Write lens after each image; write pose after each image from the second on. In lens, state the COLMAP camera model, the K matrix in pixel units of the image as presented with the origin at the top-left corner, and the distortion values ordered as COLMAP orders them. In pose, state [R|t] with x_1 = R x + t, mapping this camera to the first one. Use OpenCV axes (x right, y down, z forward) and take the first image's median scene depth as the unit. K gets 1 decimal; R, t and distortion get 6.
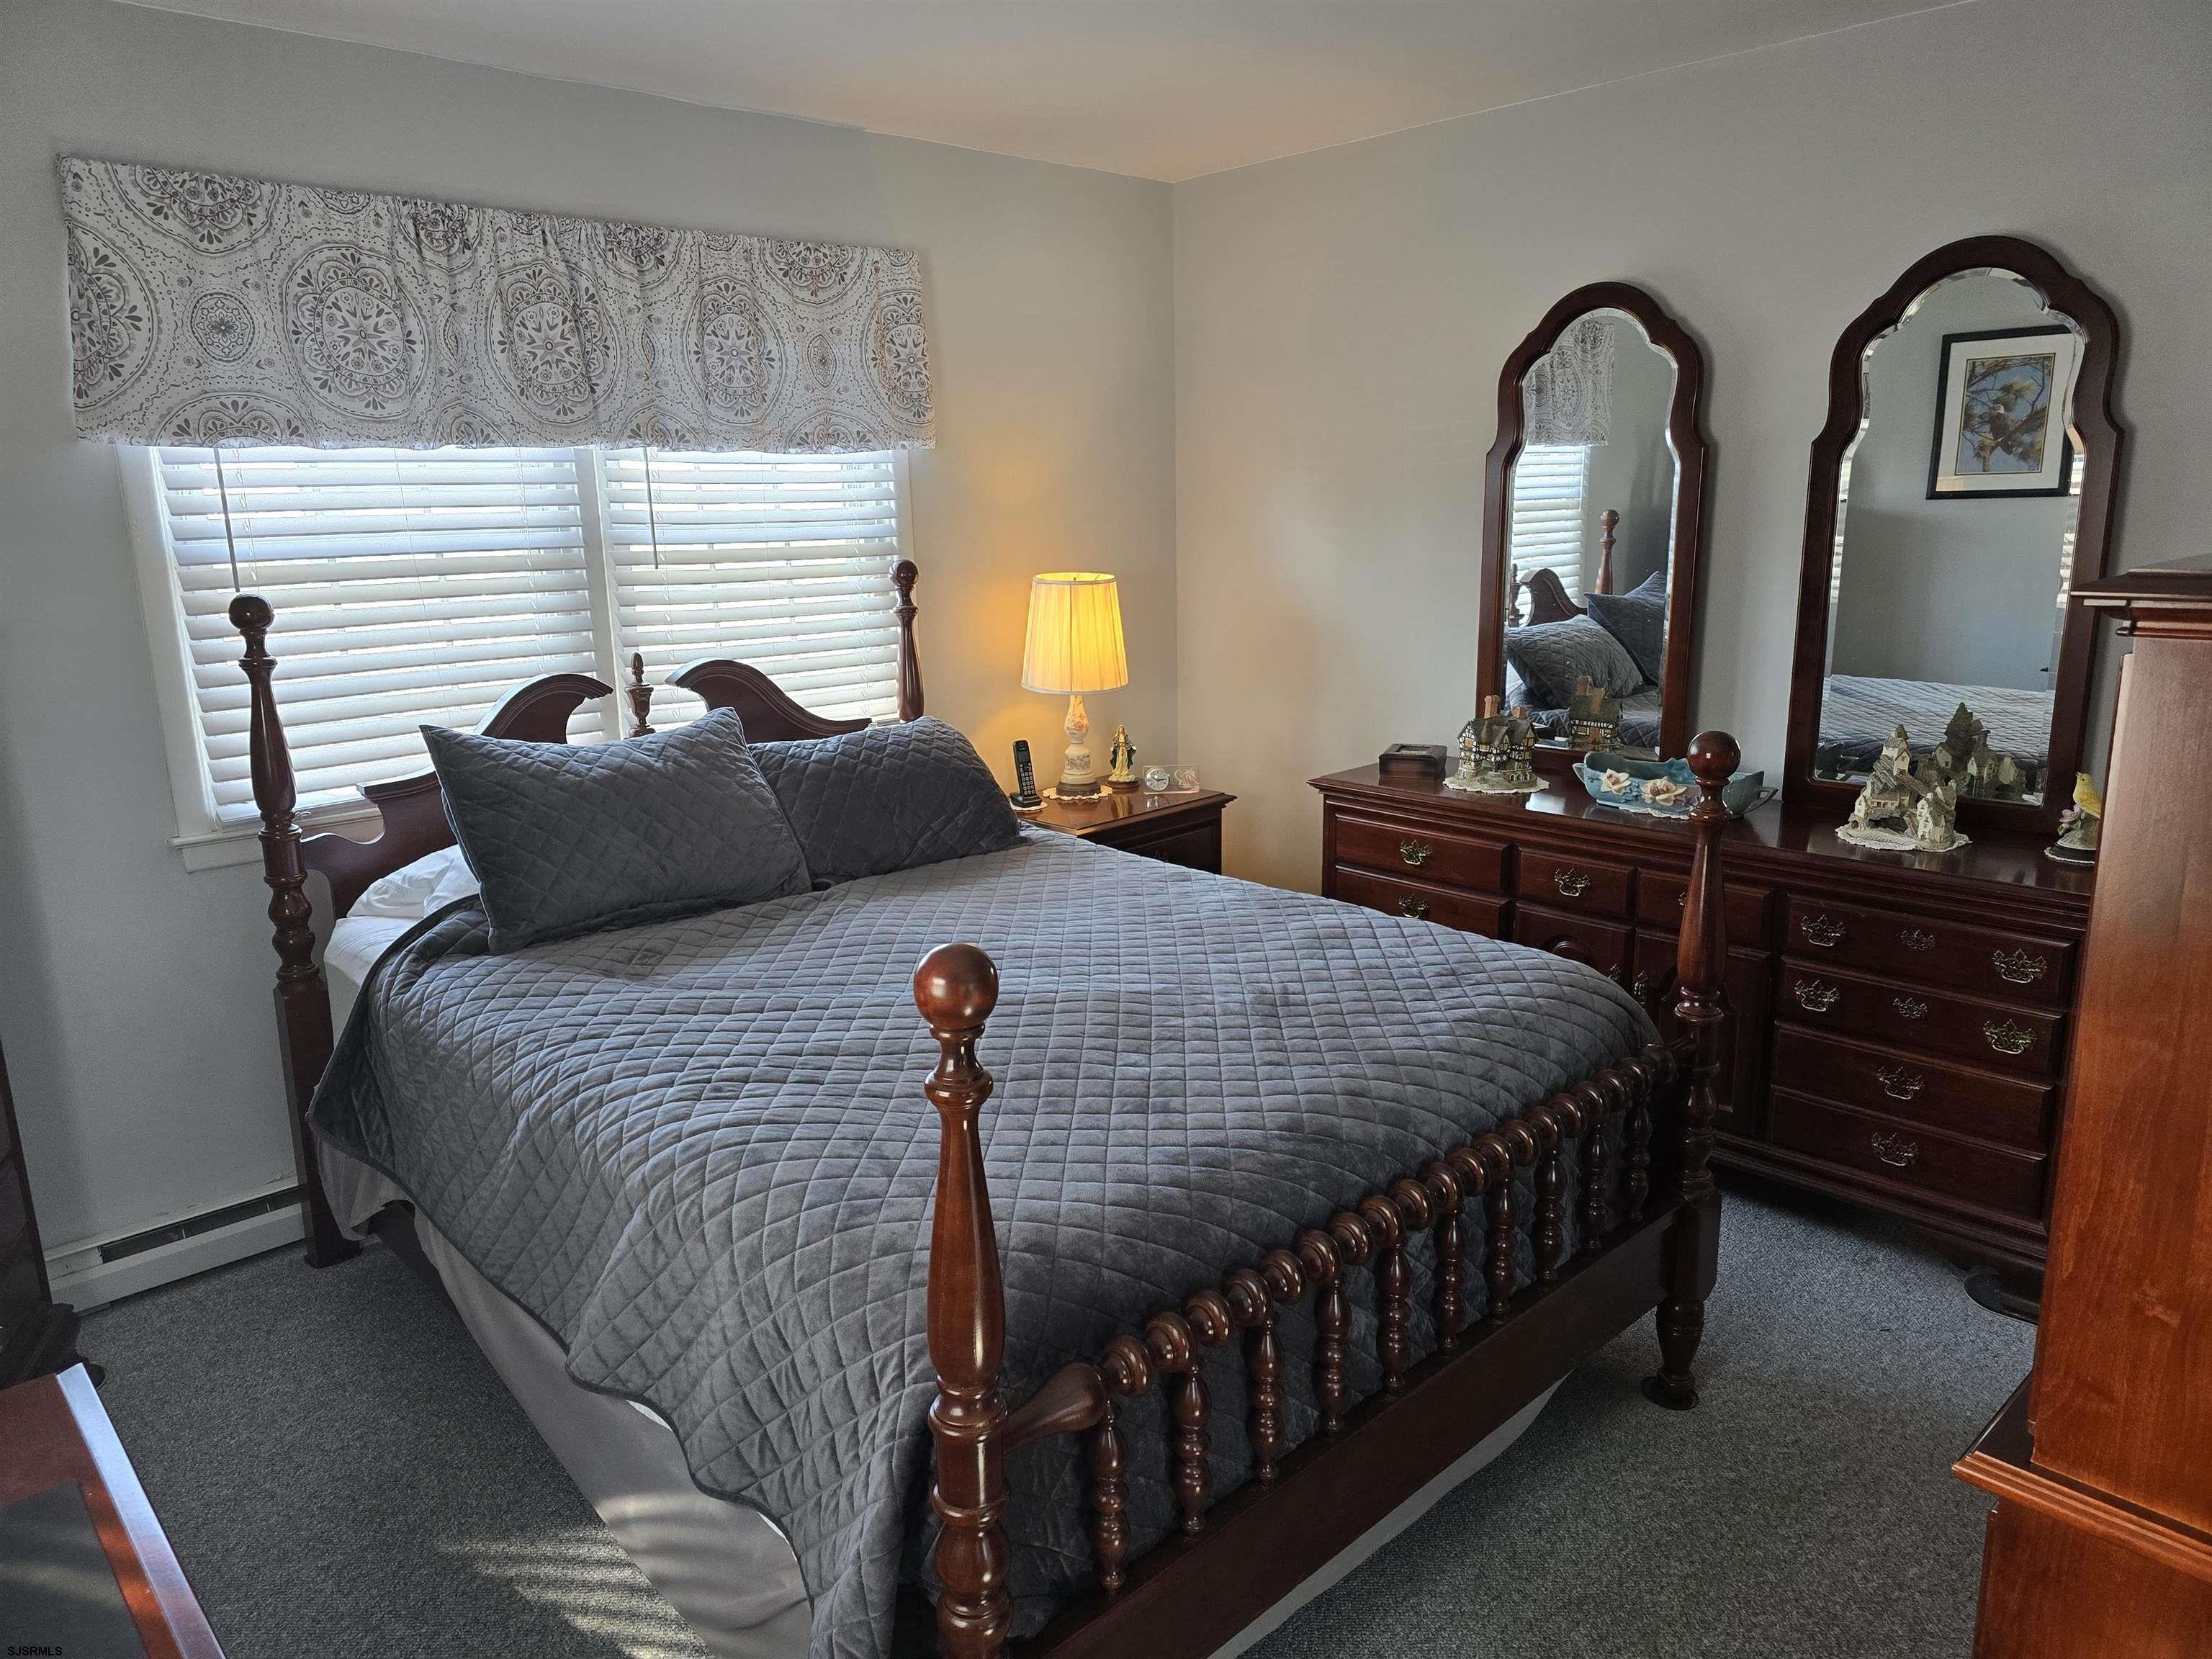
lens RADIAL K [[1488.8, 0, 1106.0], [0, 1488.8, 829.5], [0, 0, 1]] dist [0.054640, -0.046636]
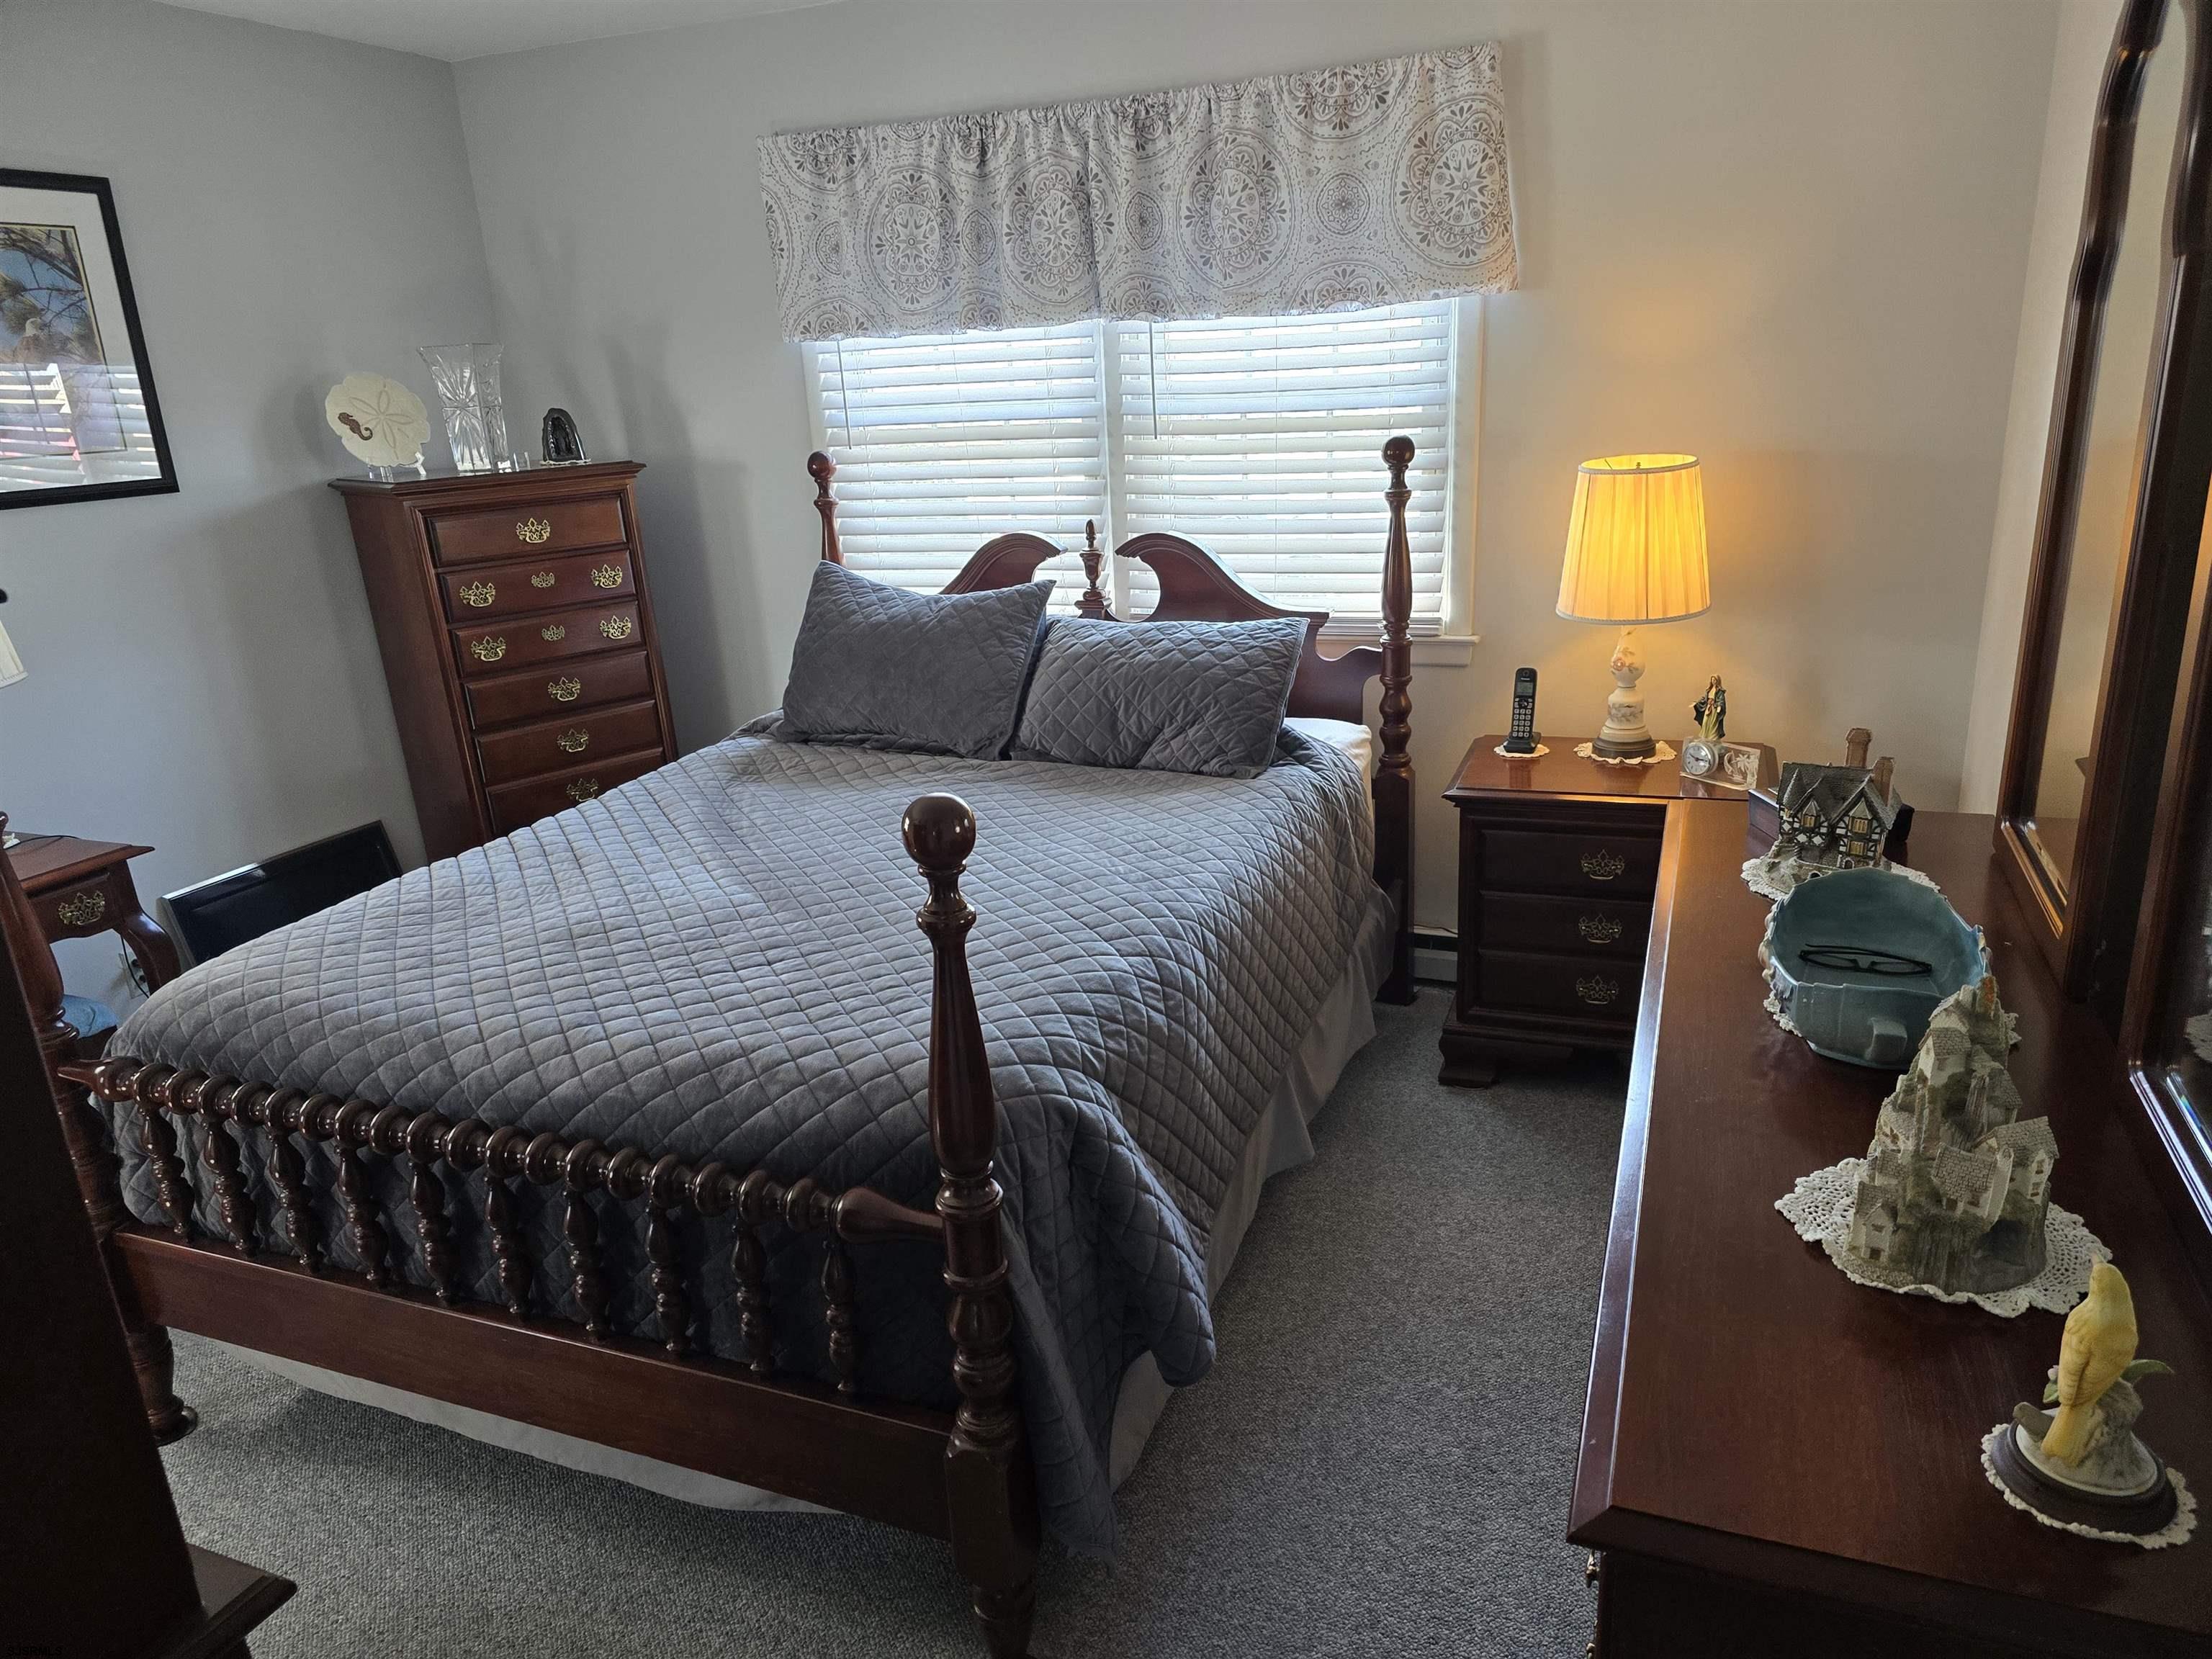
lens RADIAL K [[1484.0, 0, 1117.8], [0, 1484.0, 833.9], [0, 0, 1]] dist [0.091510, -0.123190]
pose [[0.417958, 0.273226, -0.866405, 0.674186], [-0.162127, 0.960824, 0.224791, -0.141466], [0.893883, 0.046514, 0.445882, 0.533586]]
